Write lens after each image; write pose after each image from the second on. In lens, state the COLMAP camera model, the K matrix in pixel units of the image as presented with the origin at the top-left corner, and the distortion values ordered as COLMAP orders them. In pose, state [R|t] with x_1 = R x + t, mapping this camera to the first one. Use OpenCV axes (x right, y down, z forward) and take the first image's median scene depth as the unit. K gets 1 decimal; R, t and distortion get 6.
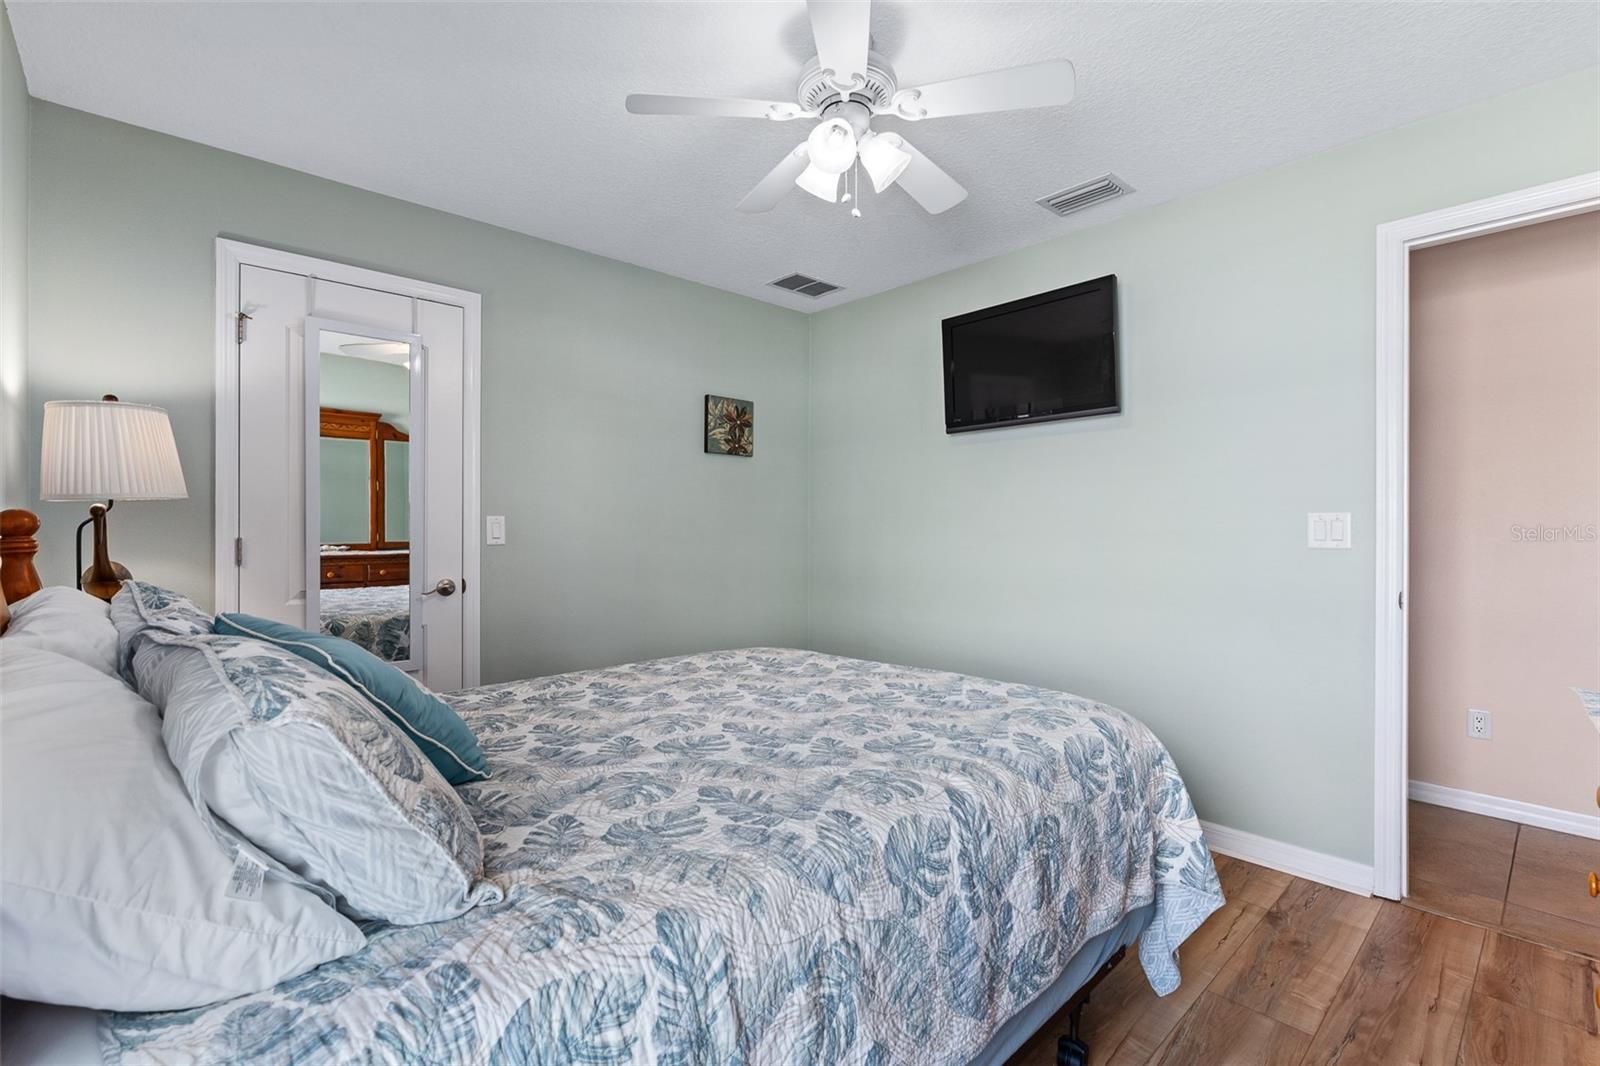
lens RADIAL K [[723.5, 0, 800.0], [0, 723.5, 533.0], [0, 0, 1]] dist [-0.000060, -0.000036]
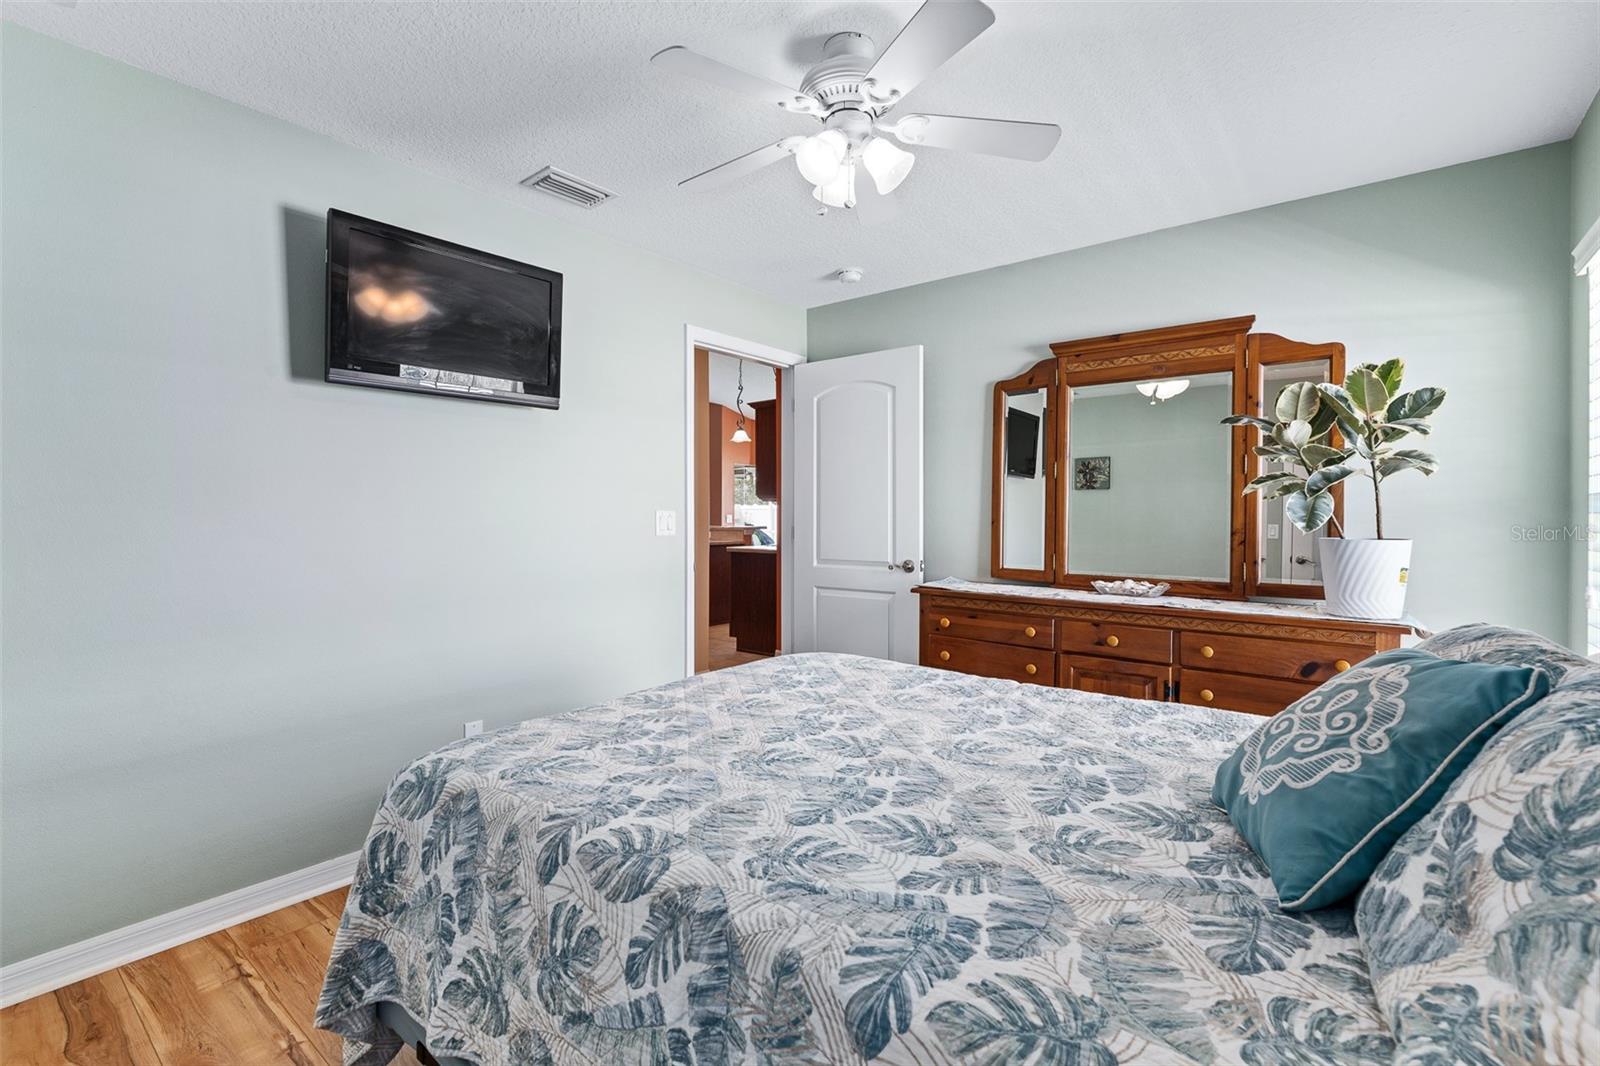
lens RADIAL K [[688.7, 0, 796.1], [0, 688.7, 498.0], [0, 0, 1]] dist [0.000048, -0.000021]
pose [[-0.102547, 0.014452, 0.994623, -0.751050], [-0.012375, 0.999799, -0.015803, -0.042199], [-0.994651, -0.013929, -0.102347, 1.040352]]
